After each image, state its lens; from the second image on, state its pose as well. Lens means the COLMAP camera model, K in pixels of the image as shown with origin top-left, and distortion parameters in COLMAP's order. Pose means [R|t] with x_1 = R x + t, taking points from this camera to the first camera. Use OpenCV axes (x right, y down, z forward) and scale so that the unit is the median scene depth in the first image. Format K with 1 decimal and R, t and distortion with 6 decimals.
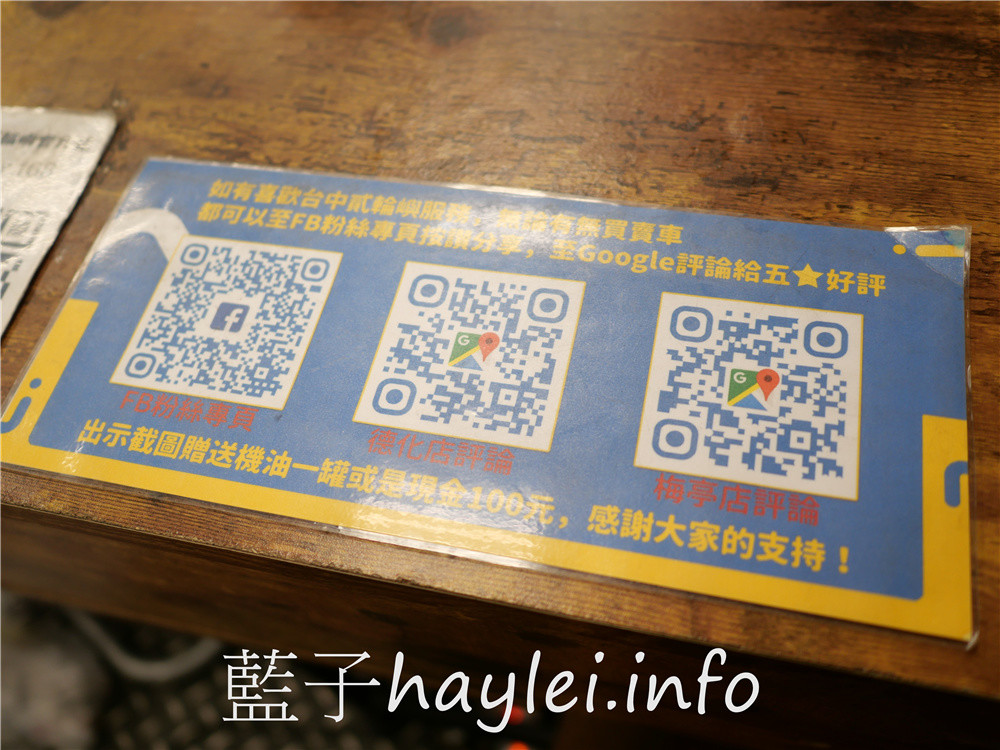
lens RADIAL K [[879.9, 0, 500.0], [0, 879.9, 375.2], [0, 0, 1]] dist [-0.034776, 0.022037]
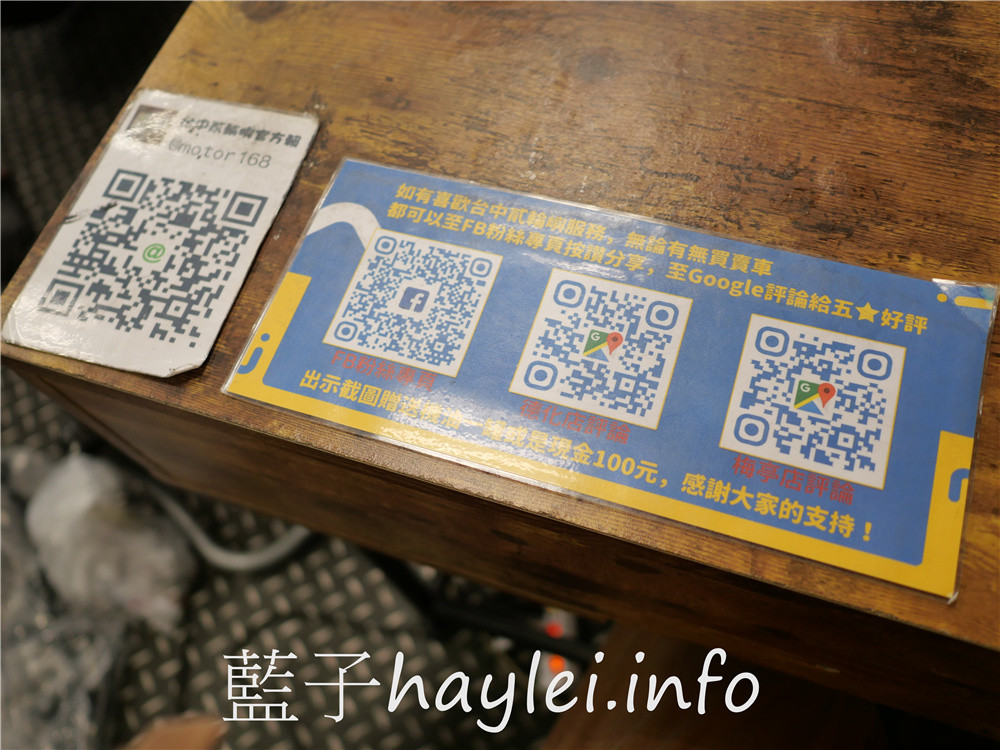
lens RADIAL K [[879.9, 0, 499.1], [0, 879.9, 374.5], [0, 0, 1]] dist [-0.034776, 0.022037]
pose [[0.994474, 0.094687, -0.045347, -0.120354], [-0.090813, 0.992569, 0.080996, -0.077371], [0.052679, -0.076430, 0.995682, -0.318446]]
